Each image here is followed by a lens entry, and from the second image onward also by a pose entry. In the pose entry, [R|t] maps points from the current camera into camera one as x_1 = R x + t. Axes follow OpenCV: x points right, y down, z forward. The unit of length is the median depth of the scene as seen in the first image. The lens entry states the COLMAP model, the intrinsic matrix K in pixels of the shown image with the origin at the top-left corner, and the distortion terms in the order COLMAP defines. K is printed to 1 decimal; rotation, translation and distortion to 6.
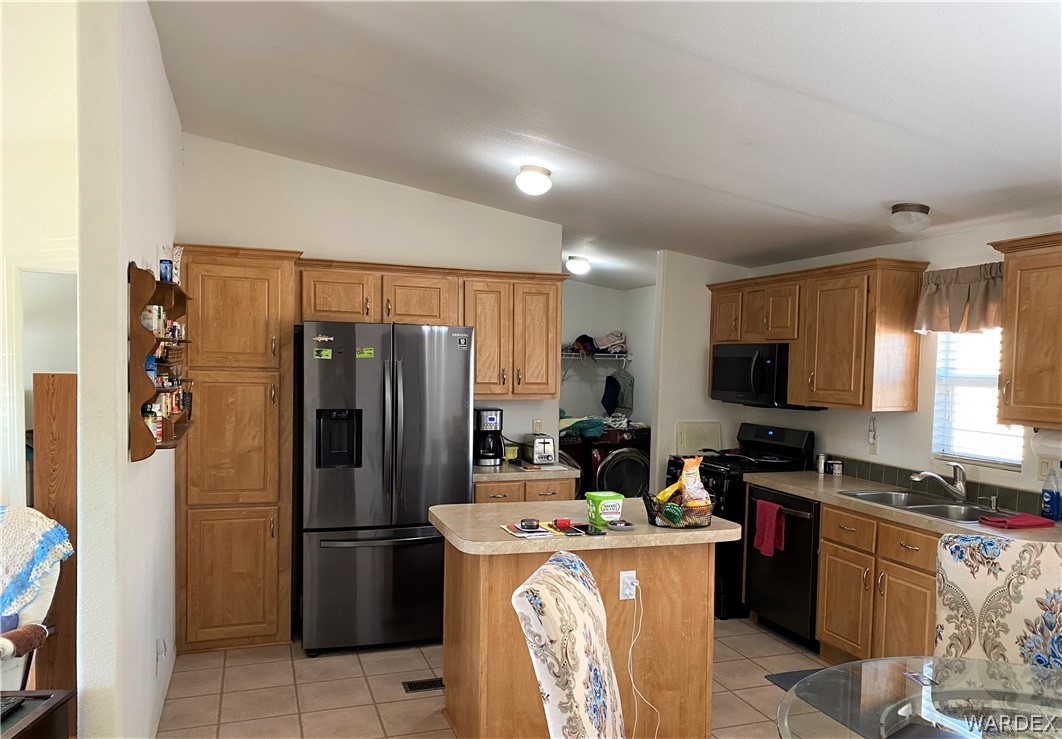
lens RADIAL K [[815.2, 0, 561.6], [0, 815.2, 405.1], [0, 0, 1]] dist [0.035920, -0.001413]
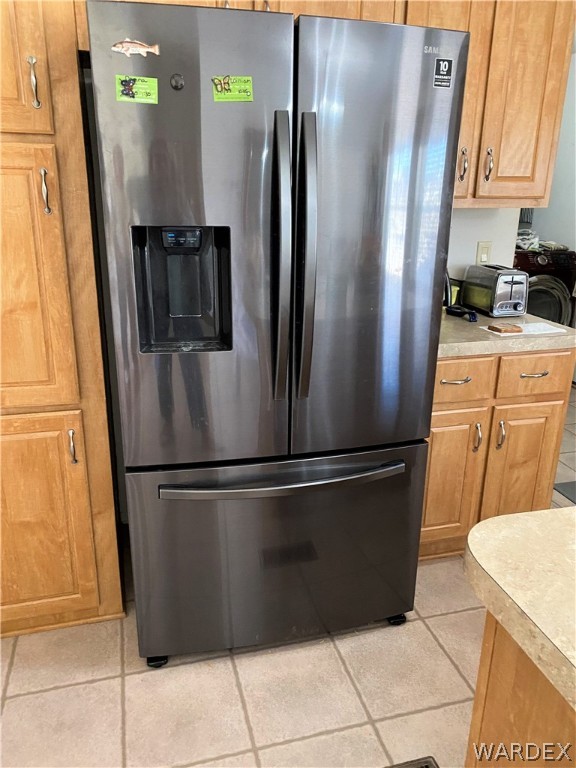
lens RADIAL K [[593.3, 0, 287.1], [0, 593.3, 384.9], [0, 0, 1]] dist [0.013863, 0.001622]
pose [[0.995712, 0.026938, -0.088497, -0.176705], [-0.002220, 0.963343, 0.268264, 0.001489], [0.092480, -0.266917, 0.959272, 0.646167]]
